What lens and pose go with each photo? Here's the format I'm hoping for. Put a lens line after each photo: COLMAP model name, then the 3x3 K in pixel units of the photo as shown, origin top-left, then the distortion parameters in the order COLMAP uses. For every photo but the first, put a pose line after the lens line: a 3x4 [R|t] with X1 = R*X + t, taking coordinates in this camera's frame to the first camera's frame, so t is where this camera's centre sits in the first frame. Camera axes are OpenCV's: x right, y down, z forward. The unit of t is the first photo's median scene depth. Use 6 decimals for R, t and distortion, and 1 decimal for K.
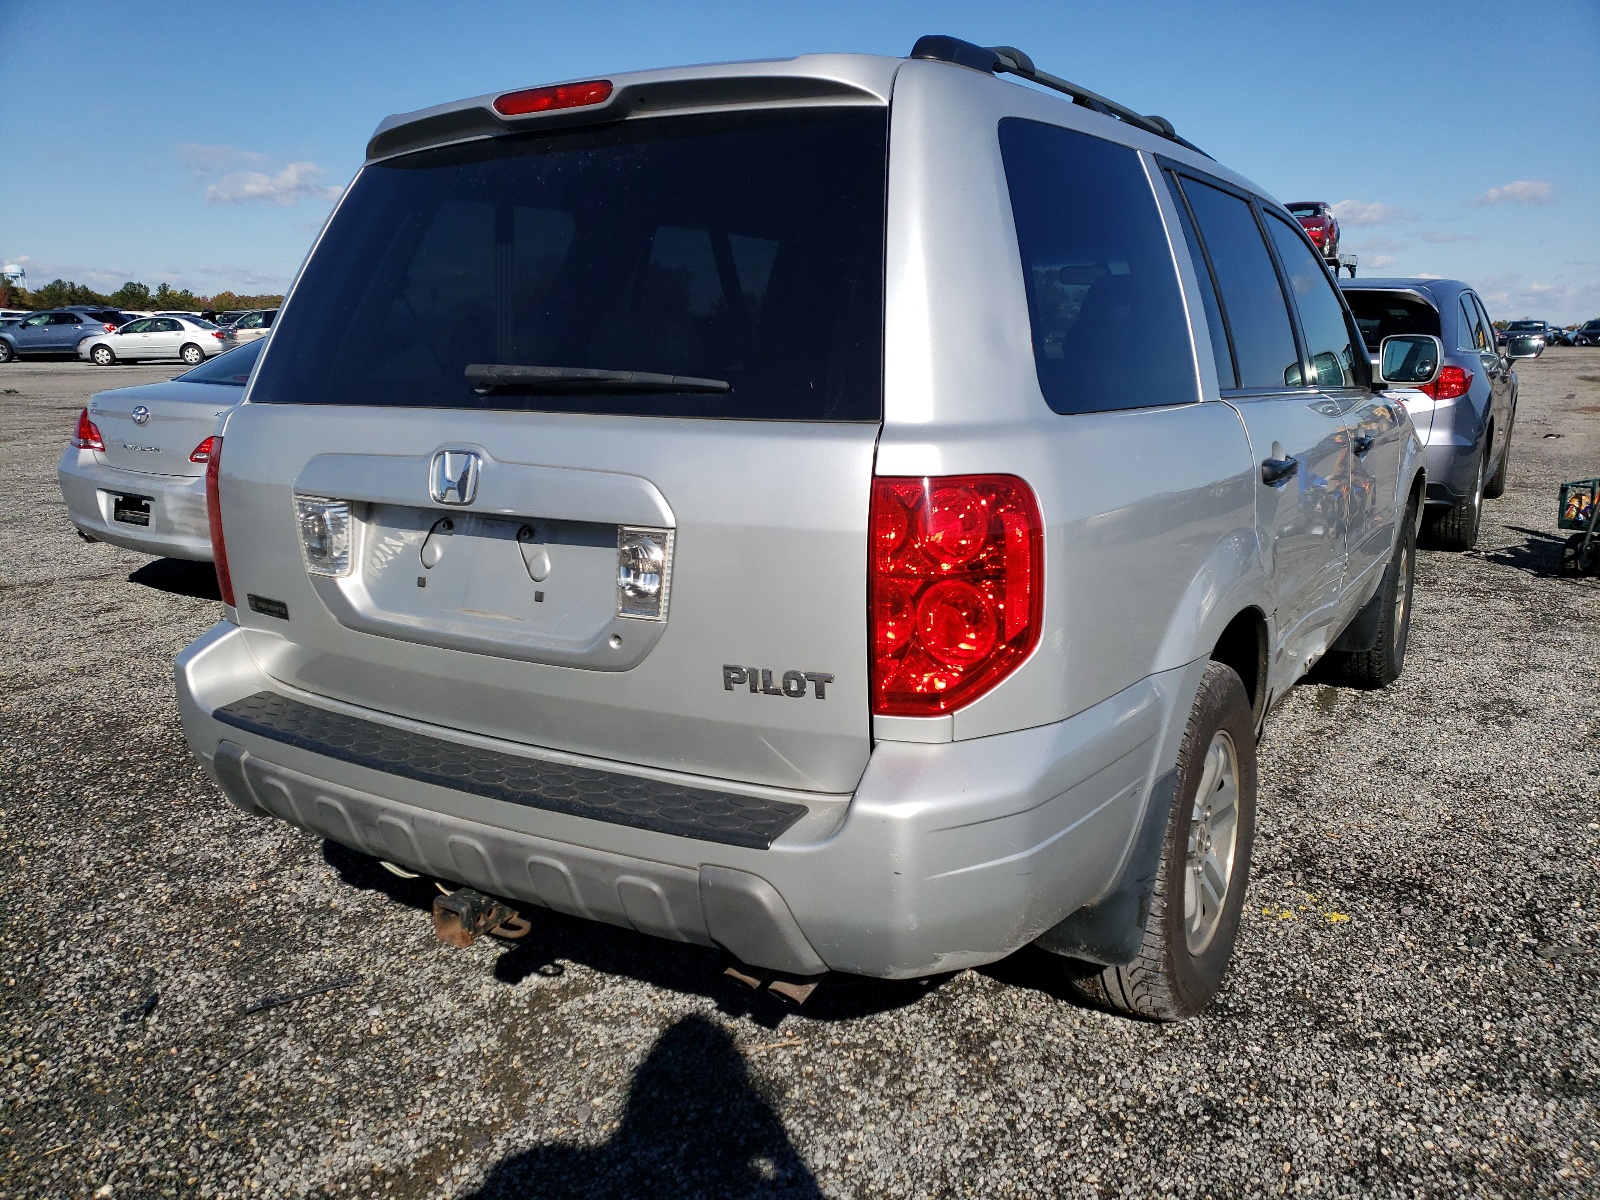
lens RADIAL K [[1208.6, 0, 798.1], [0, 1208.6, 609.1], [0, 0, 1]] dist [0.050940, 0.001098]
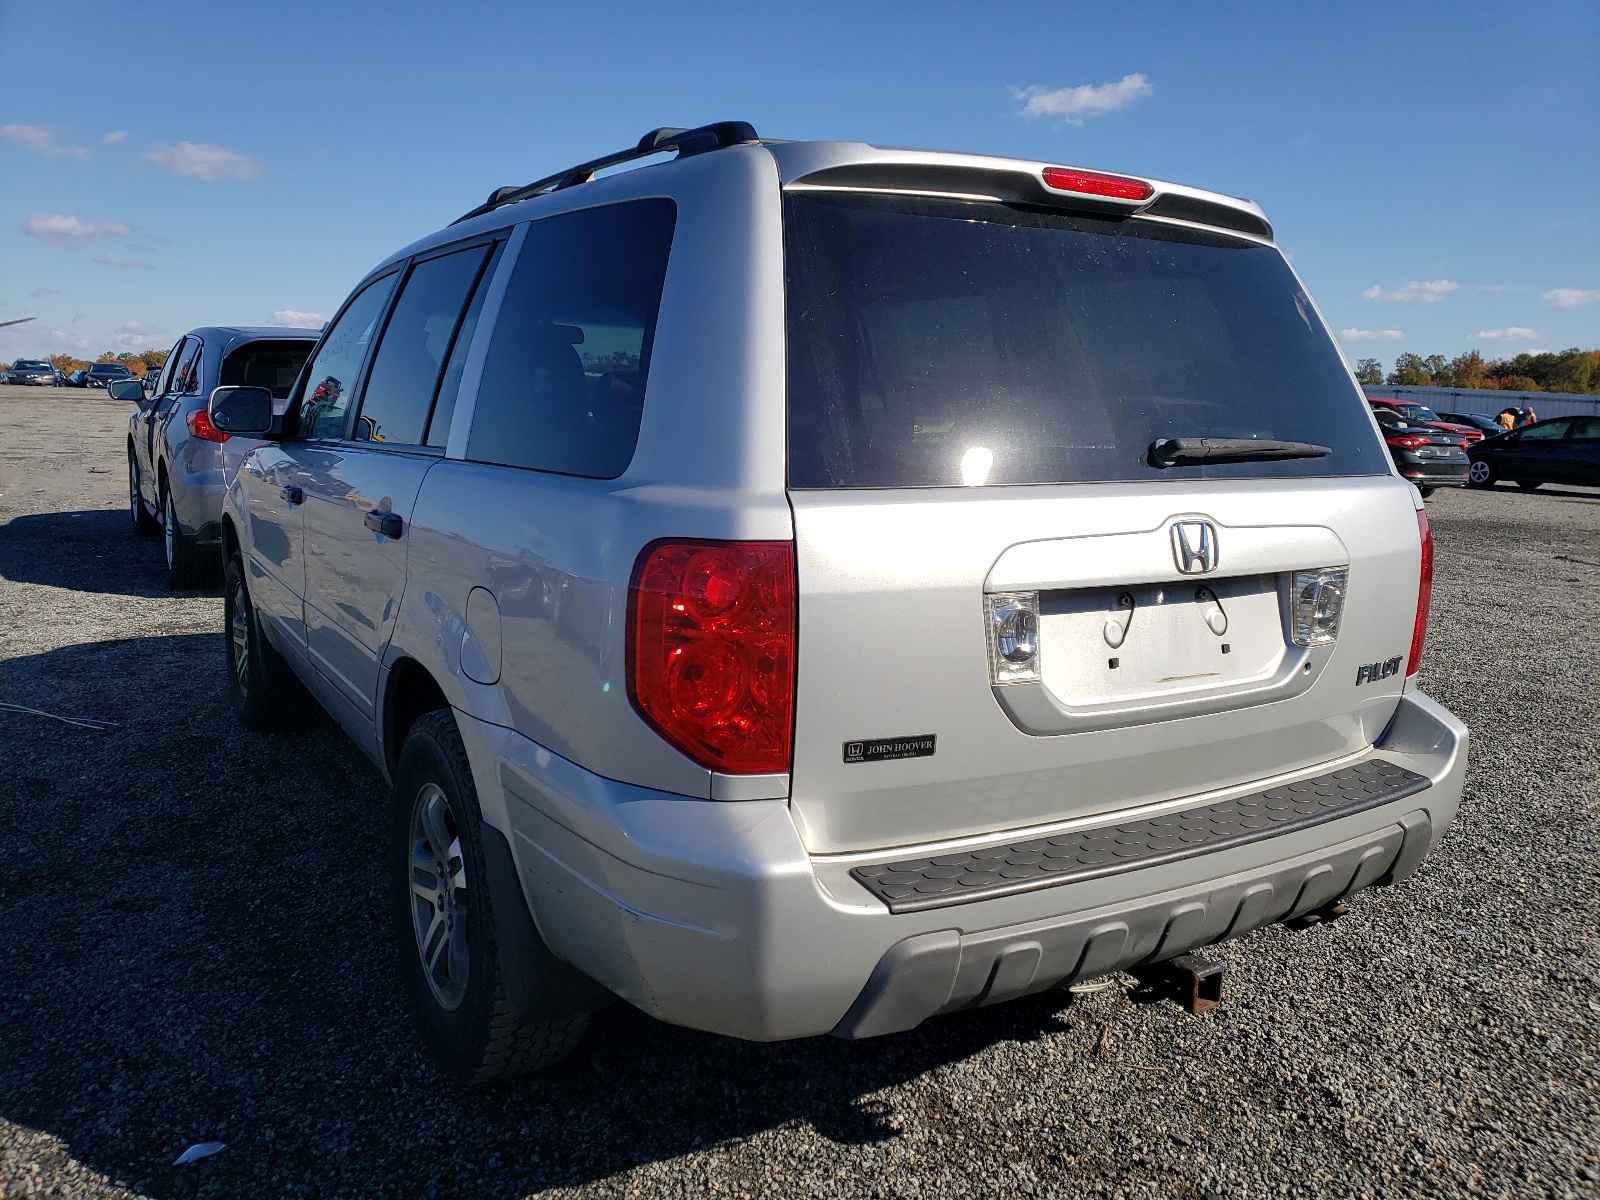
lens RADIAL K [[1208.6, 0, 797.9], [0, 1208.6, 591.1], [0, 0, 1]] dist [0.050940, 0.001098]
pose [[0.462713, -0.117785, 0.878649, -1.259270], [0.161860, 0.985699, 0.046897, -0.163432], [-0.871607, 0.120518, 0.475160, 0.761949]]
